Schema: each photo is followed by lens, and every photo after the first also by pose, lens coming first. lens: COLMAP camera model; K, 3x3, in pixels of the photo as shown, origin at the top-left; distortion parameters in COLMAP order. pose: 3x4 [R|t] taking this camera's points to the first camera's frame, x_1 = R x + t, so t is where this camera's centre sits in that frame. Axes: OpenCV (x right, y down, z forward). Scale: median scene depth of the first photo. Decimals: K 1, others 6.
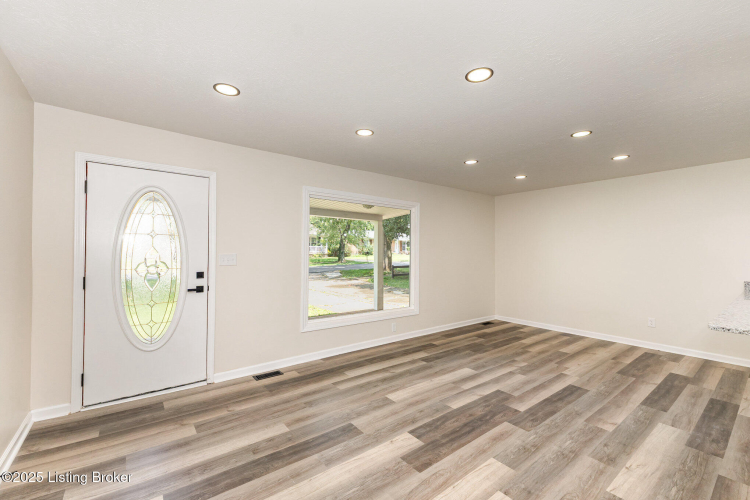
lens RADIAL K [[317.5, 0, 370.1], [0, 317.5, 252.1], [0, 0, 1]] dist [0.004669, -0.000173]
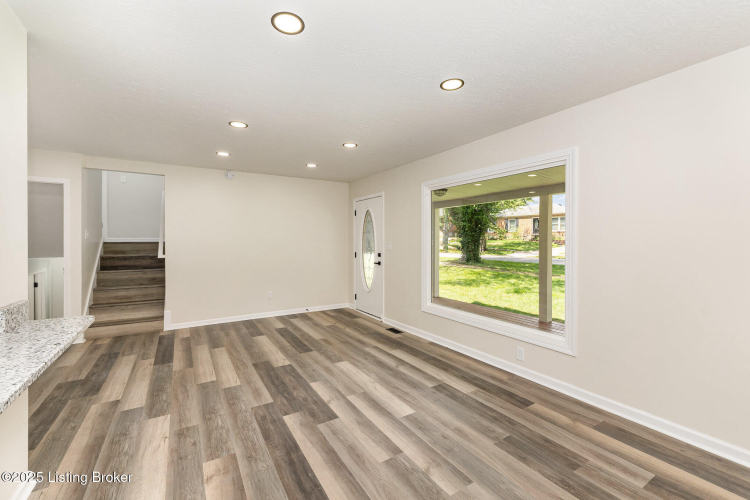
lens RADIAL K [[317.5, 0, 374.4], [0, 317.5, 245.7], [0, 0, 1]] dist [0.004669, -0.000173]
pose [[-0.104915, 0.009964, -0.994431, 1.199415], [0.002230, 0.999950, 0.009784, 0.007276], [0.994479, -0.001191, -0.104932, 1.209663]]
